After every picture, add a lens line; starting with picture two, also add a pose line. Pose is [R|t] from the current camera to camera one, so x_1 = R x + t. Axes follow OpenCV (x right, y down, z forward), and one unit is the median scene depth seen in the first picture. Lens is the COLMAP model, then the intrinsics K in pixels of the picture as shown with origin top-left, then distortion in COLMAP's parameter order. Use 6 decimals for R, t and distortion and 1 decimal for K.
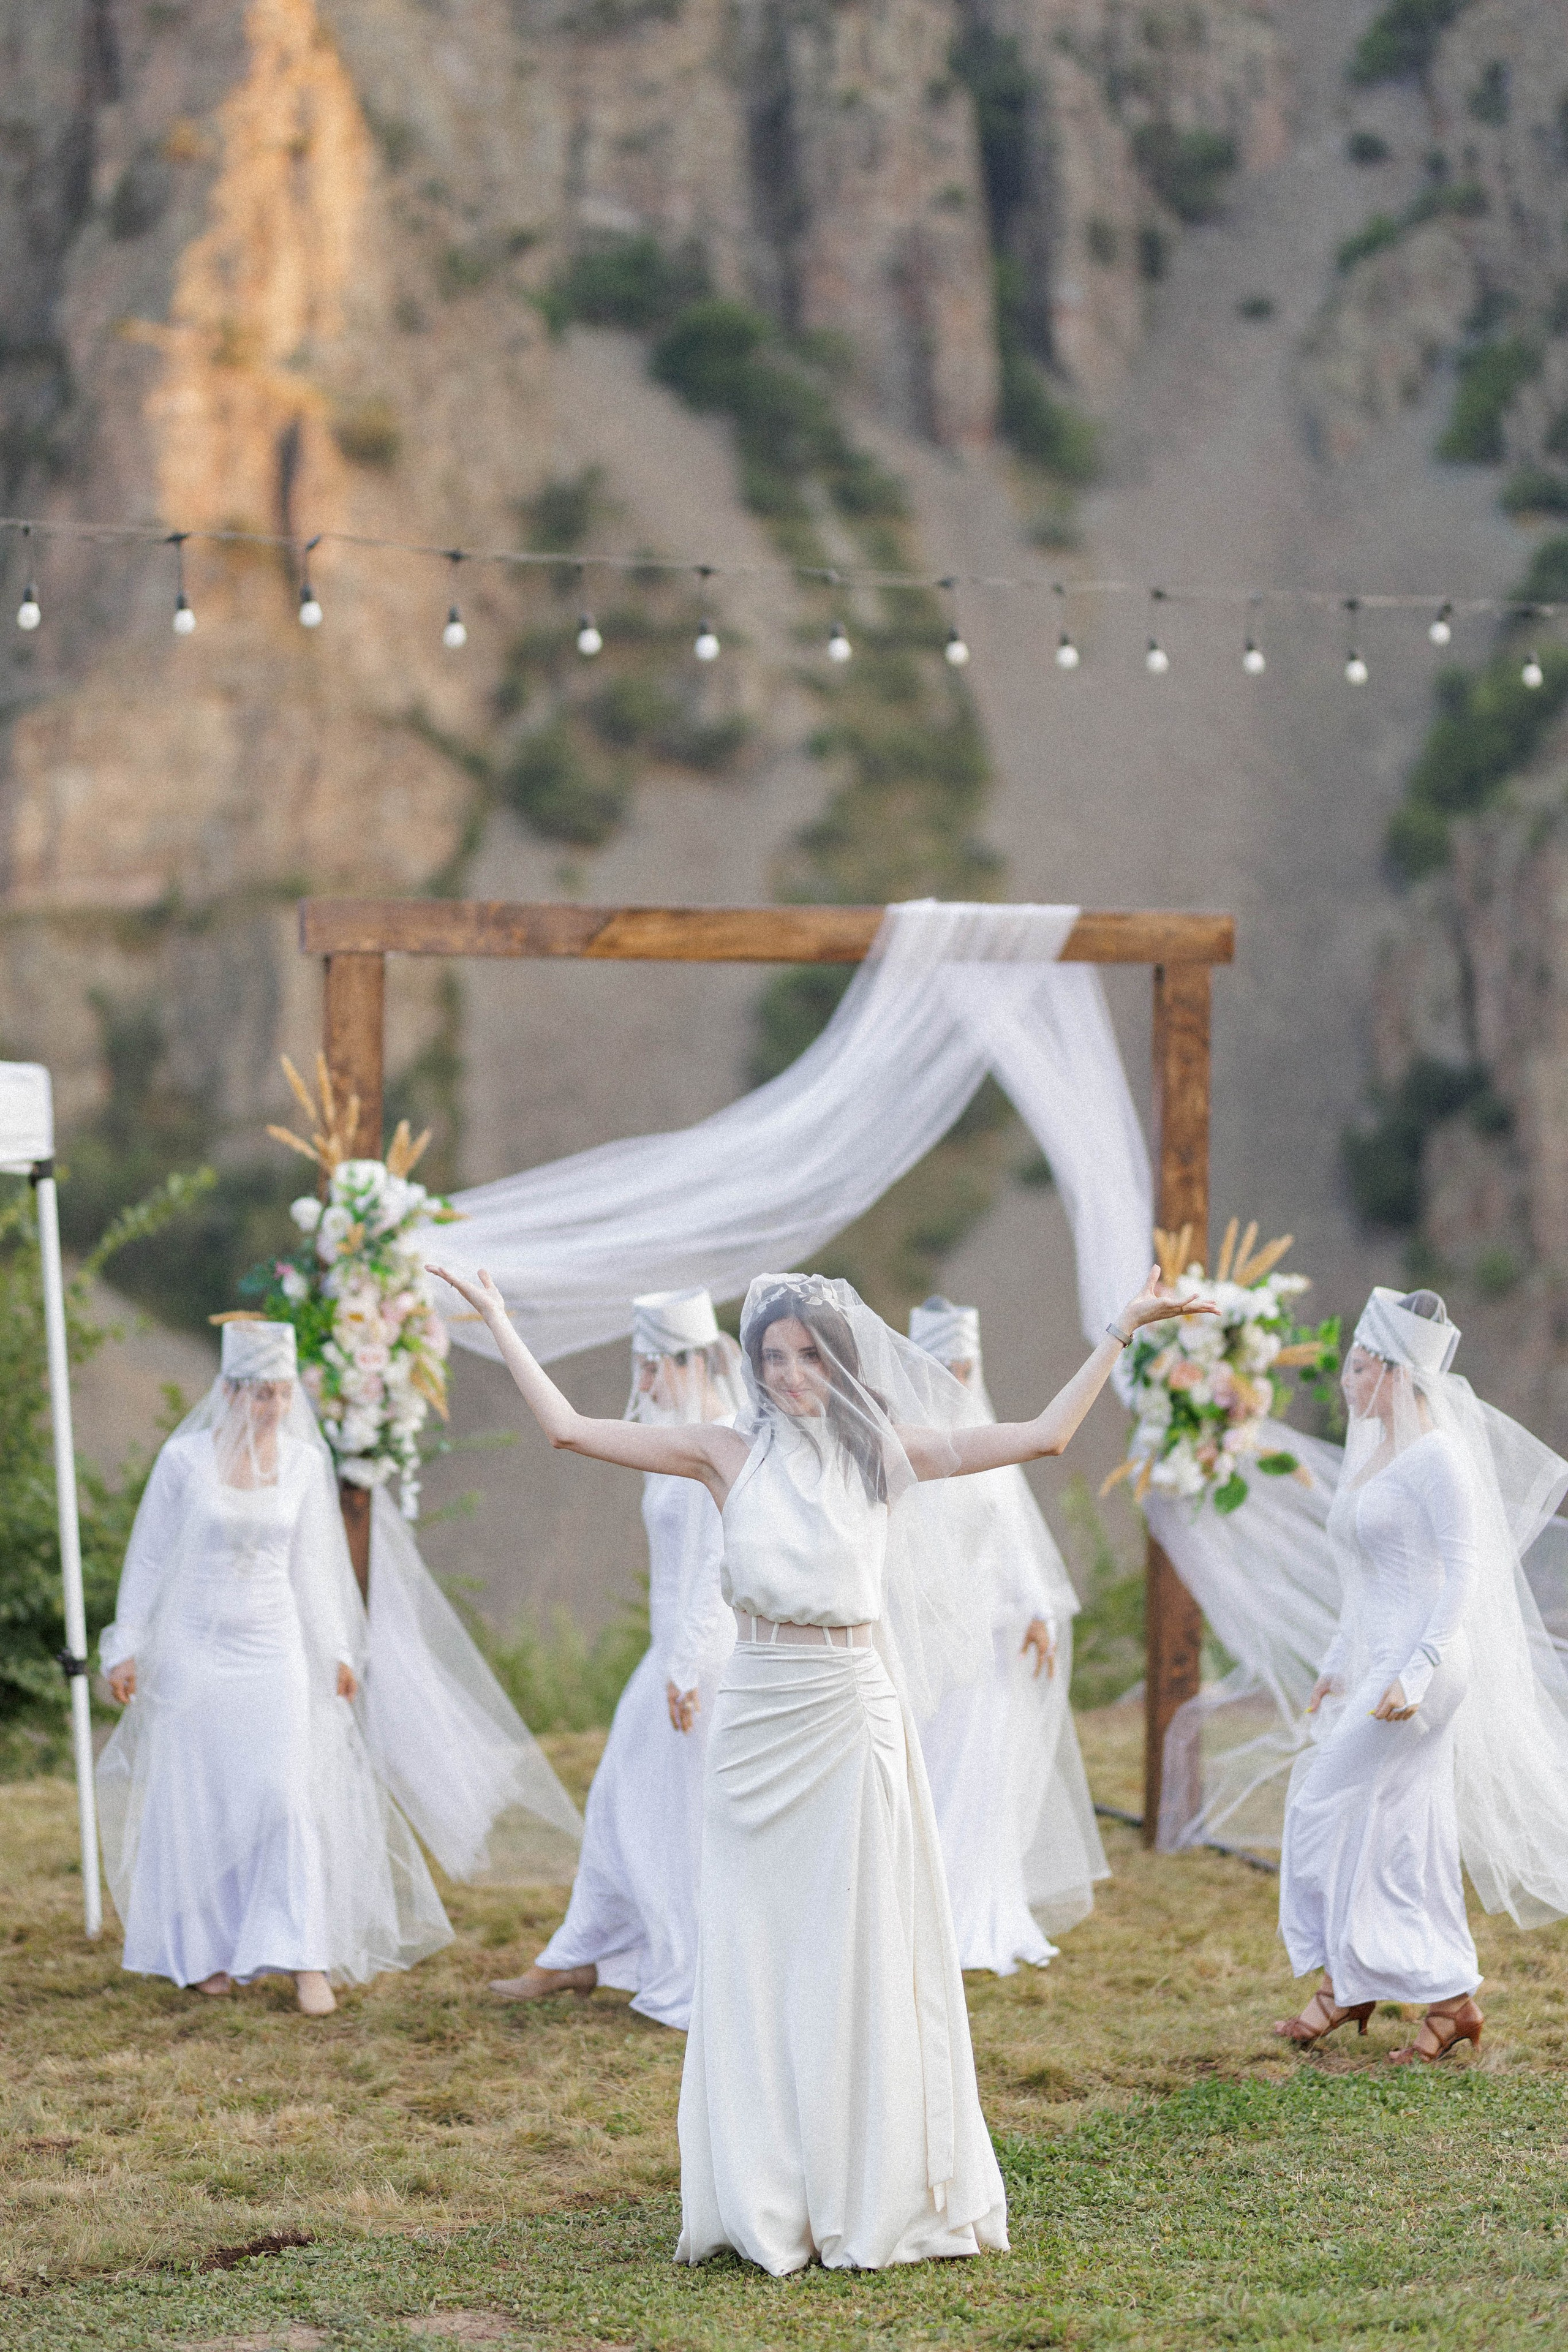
lens RADIAL K [[5430.5, 0, 784.0], [0, 5430.5, 1176.0], [0, 0, 1]] dist [-0.023673, 0.209979]
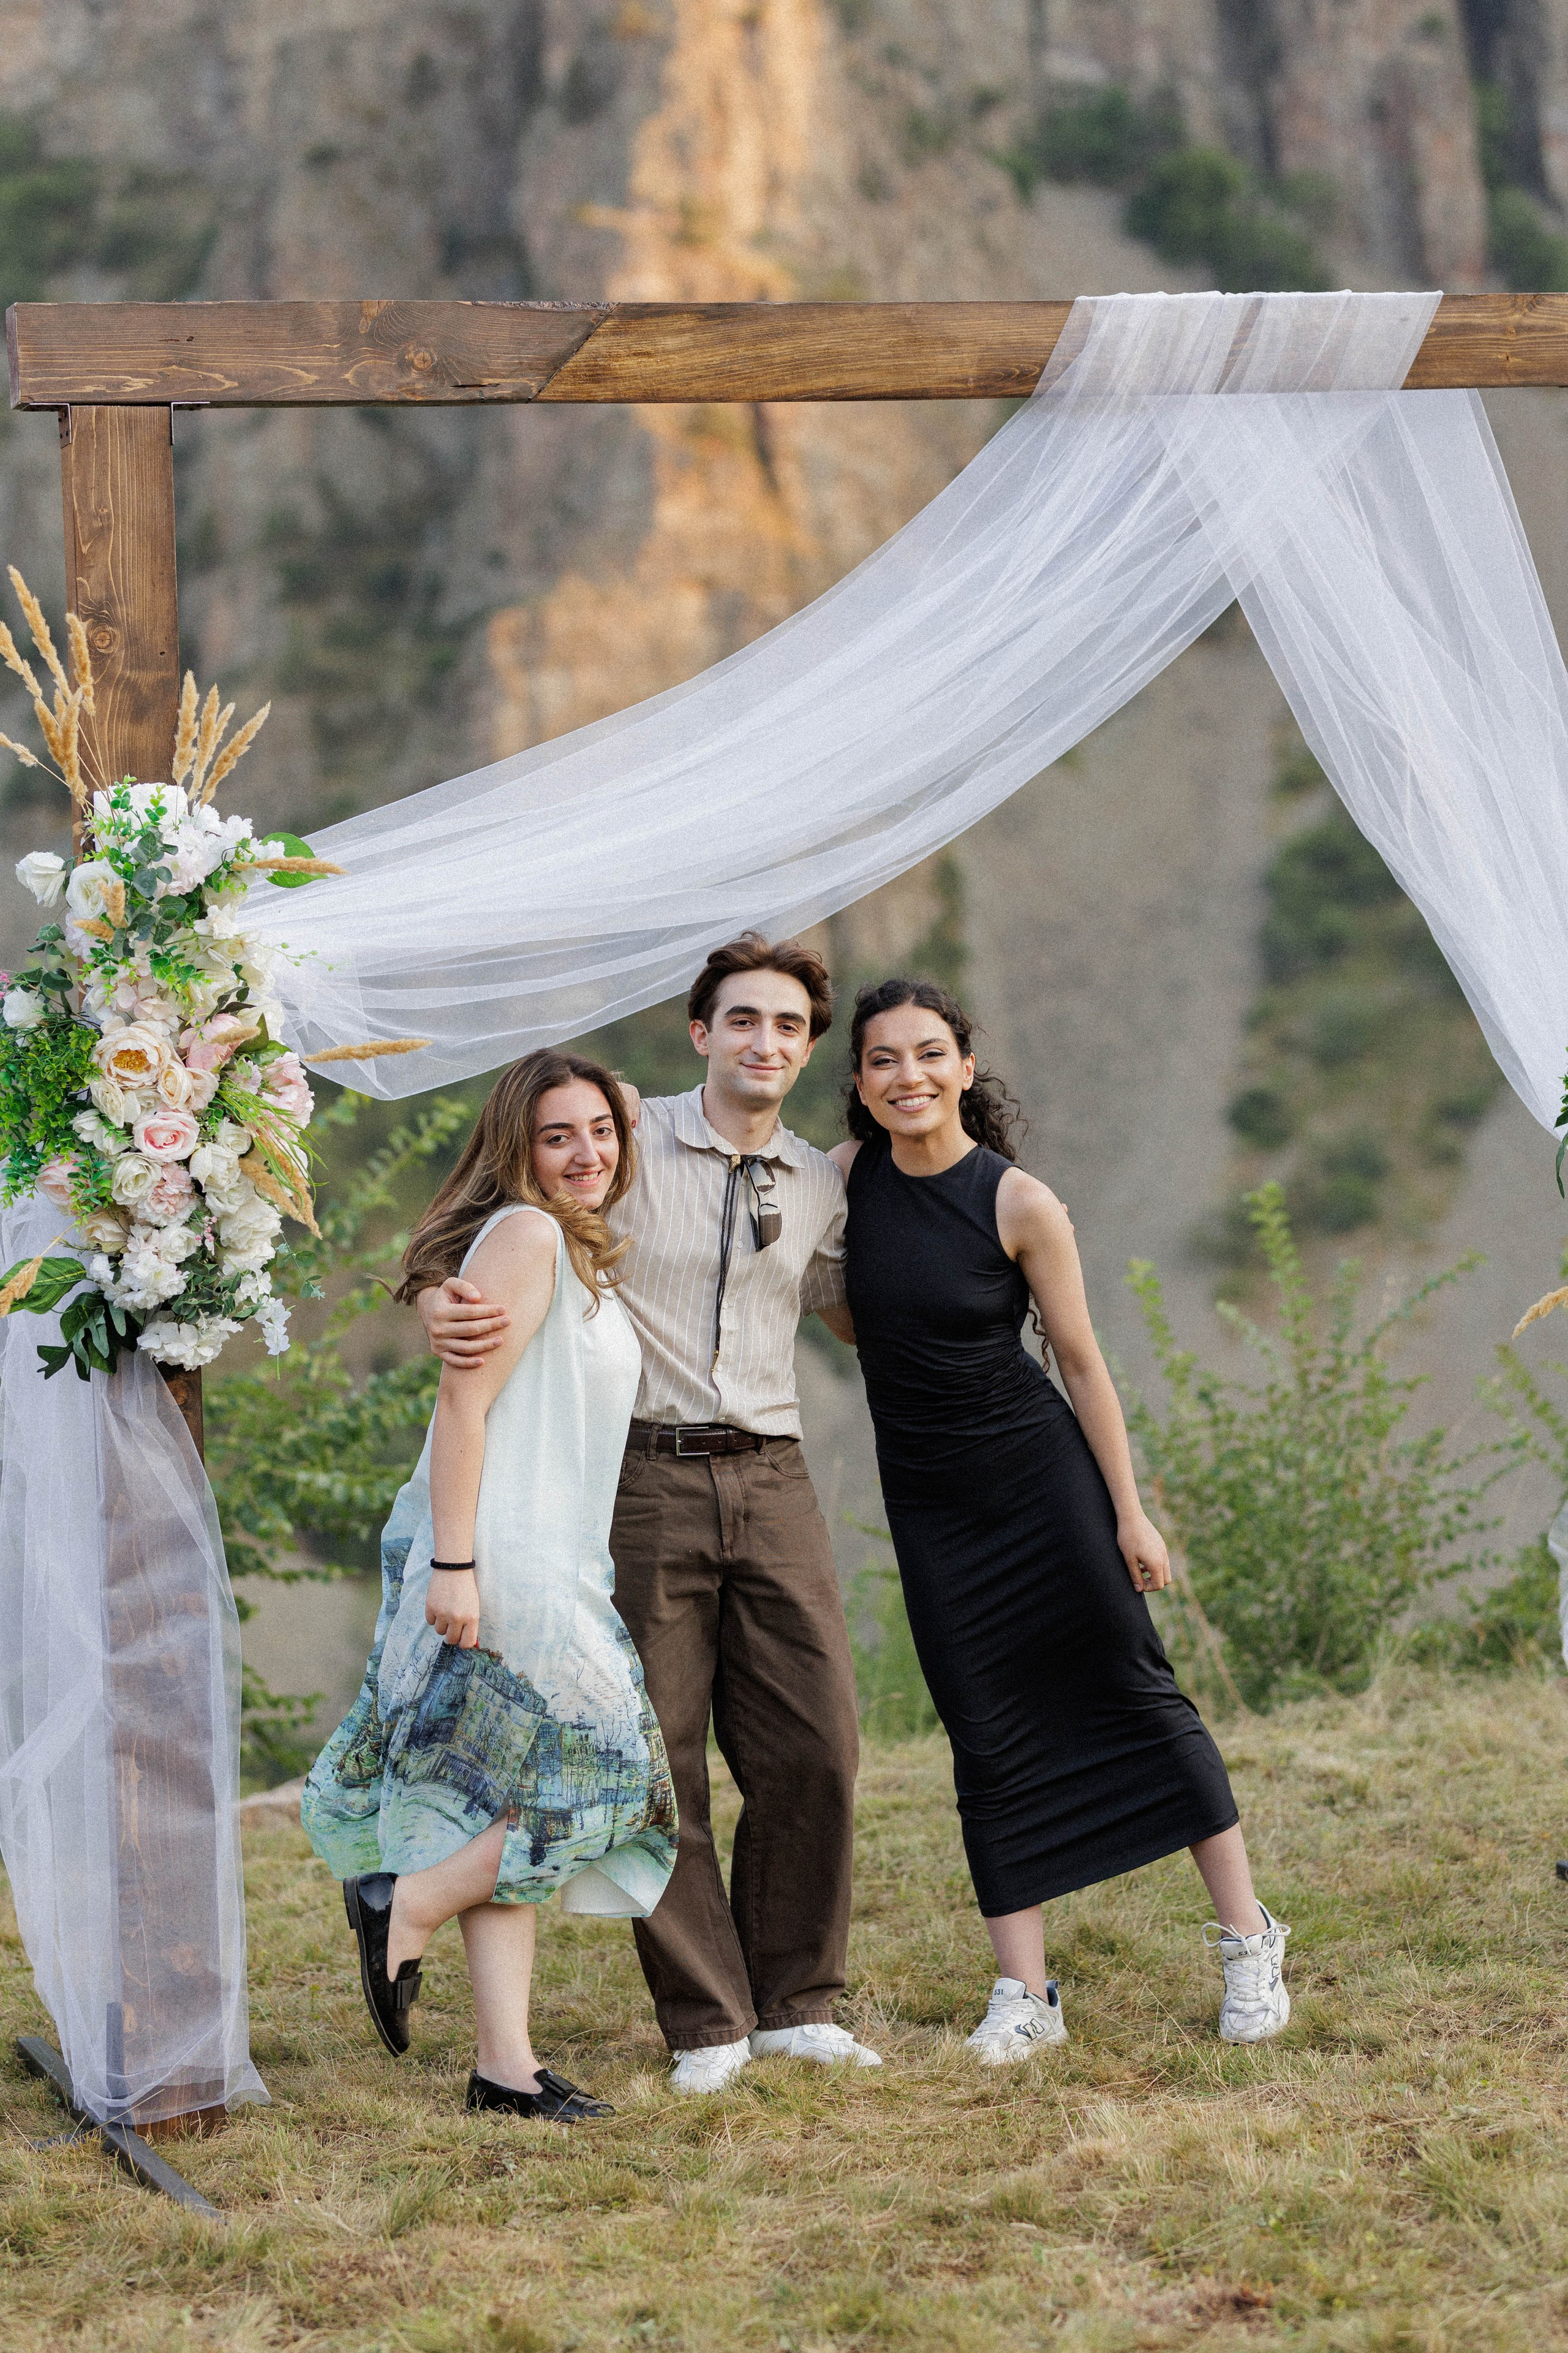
lens RADIAL K [[5520.3, 0, 784.0], [0, 5520.3, 1176.5], [0, 0, 1]] dist [-0.019787, 0.292903]
pose [[0.994334, -0.046524, -0.095580, 0.035590], [0.048378, 0.998681, 0.017172, 0.028814], [0.094655, -0.021699, 0.995274, 0.420286]]
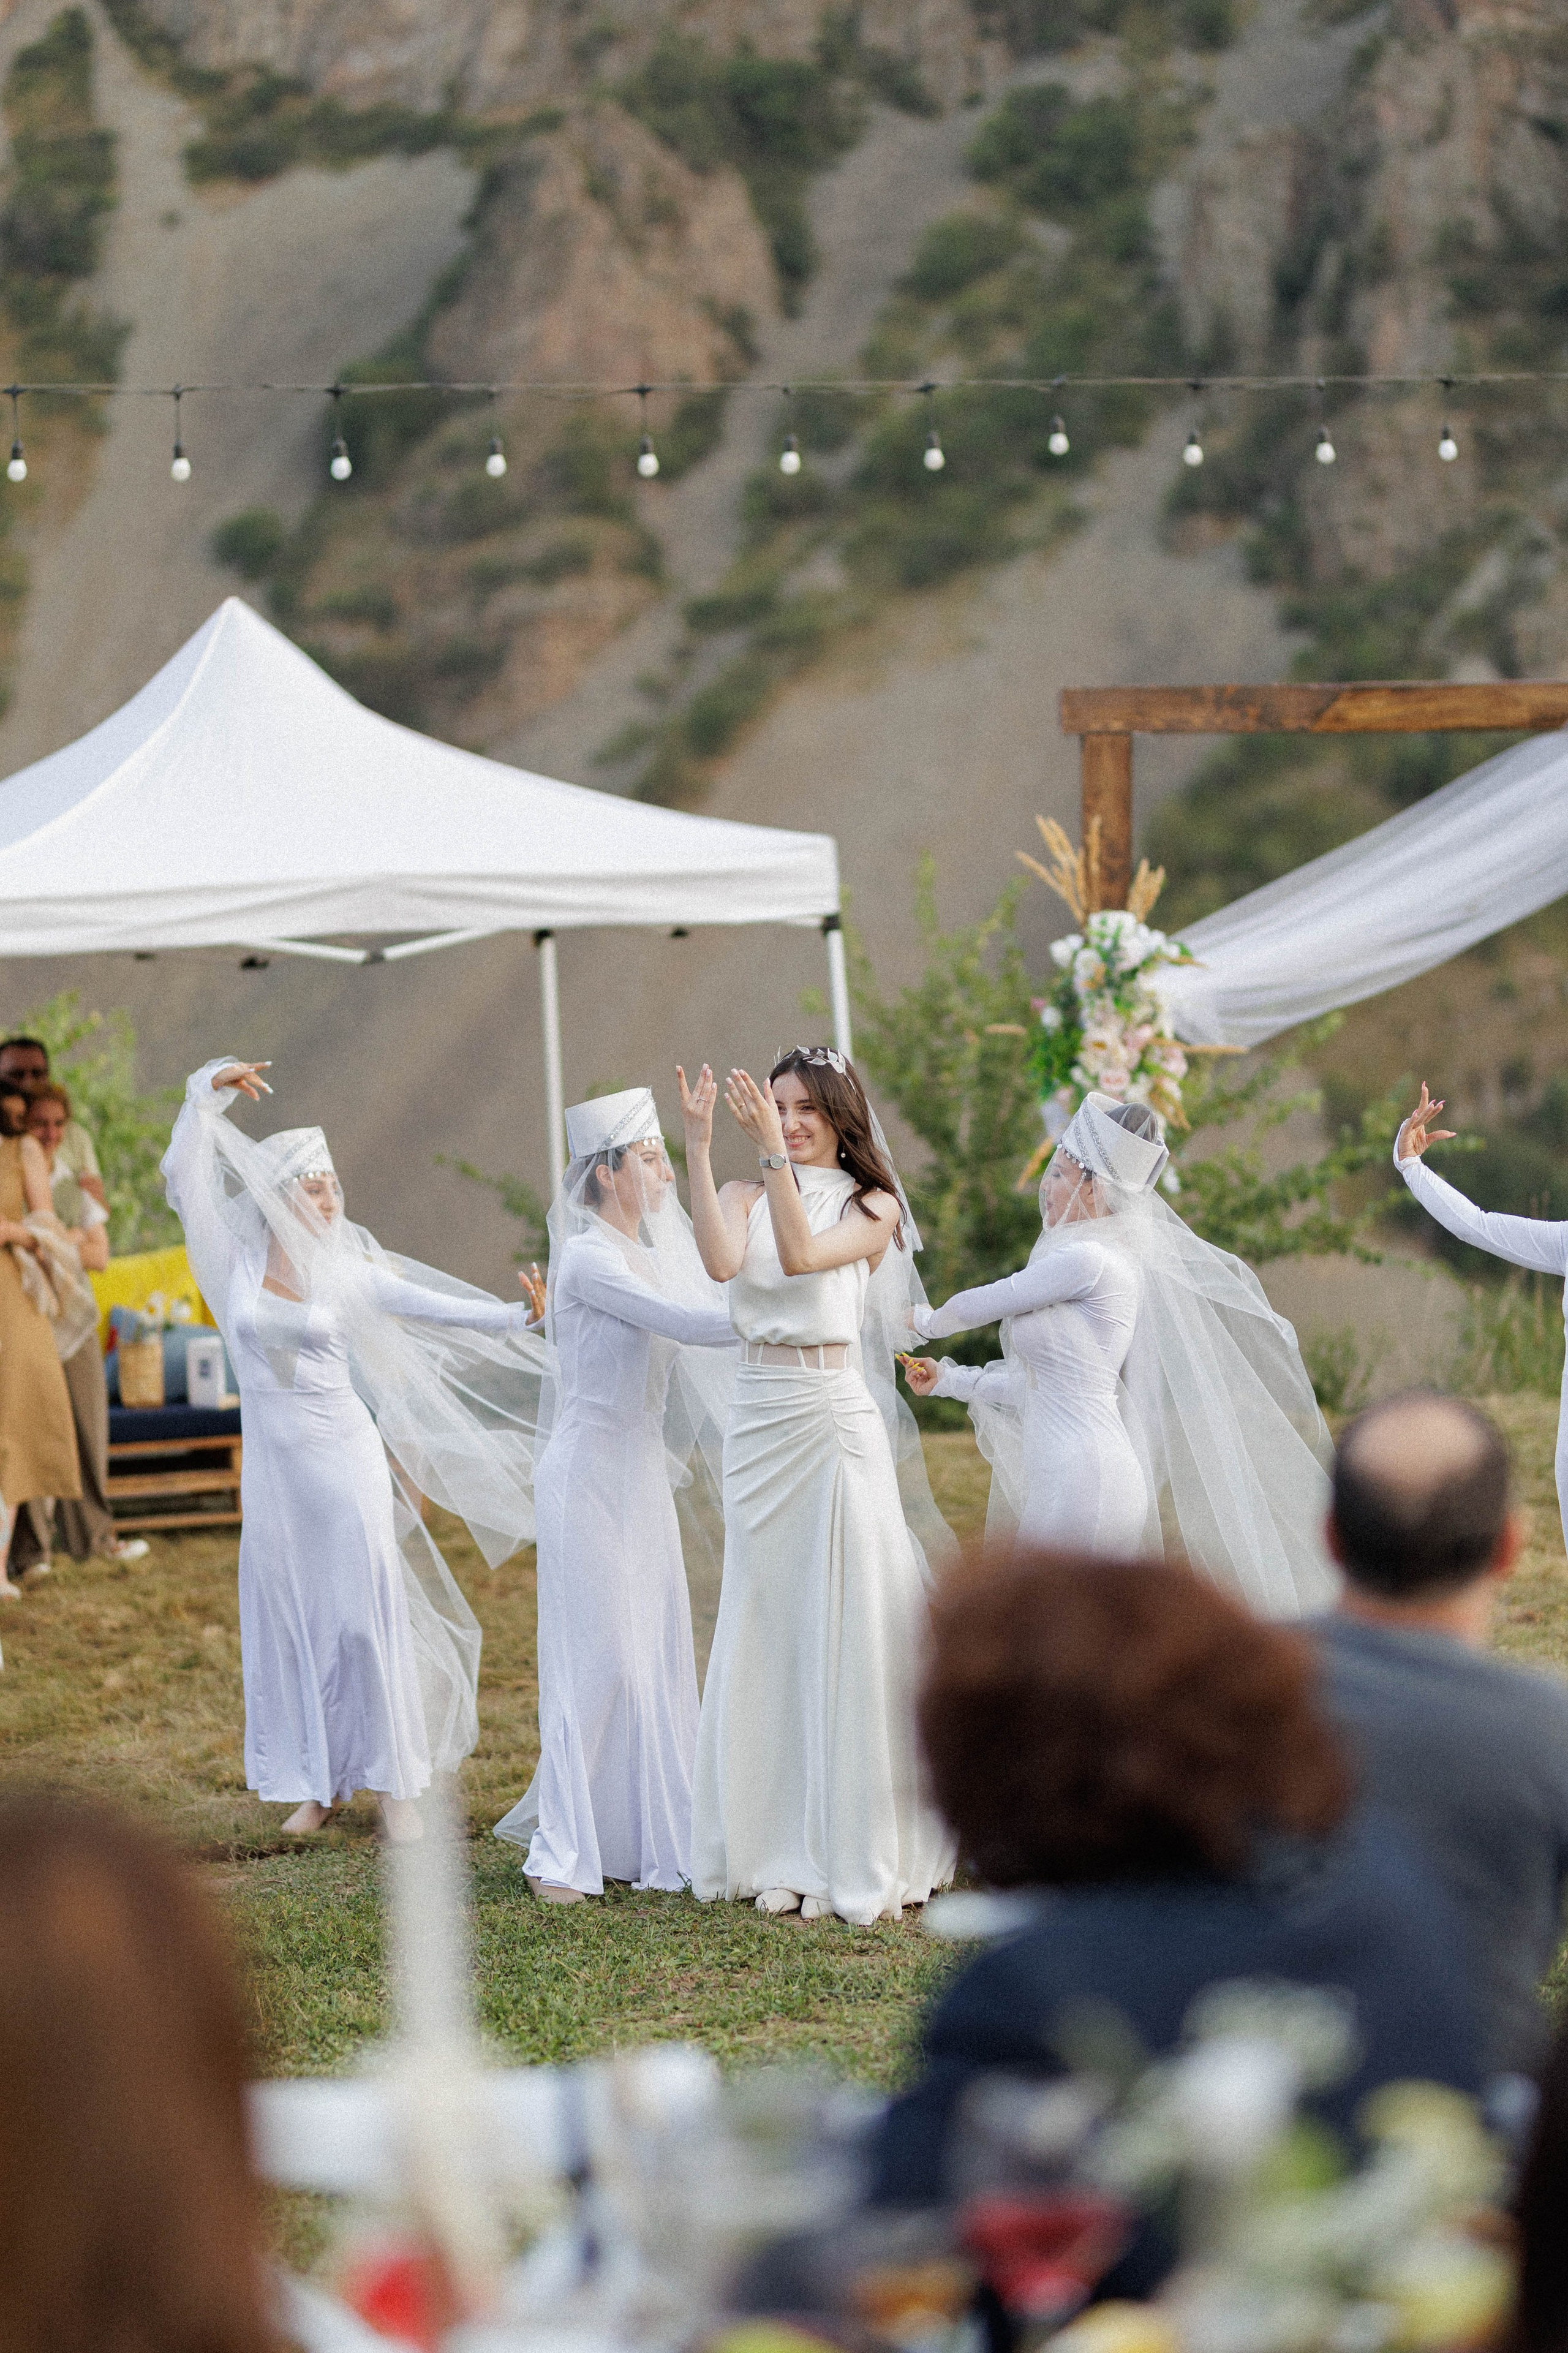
lens RADIAL K [[5520.3, 0, 784.0], [0, 5520.3, 1176.5], [0, 0, 1]] dist [-0.019787, 0.292903]
pose [[0.954226, 0.007888, -0.298983, 0.197099], [0.012256, 0.997781, 0.065442, -0.022849], [0.298836, -0.066111, 0.952012, -0.147914]]
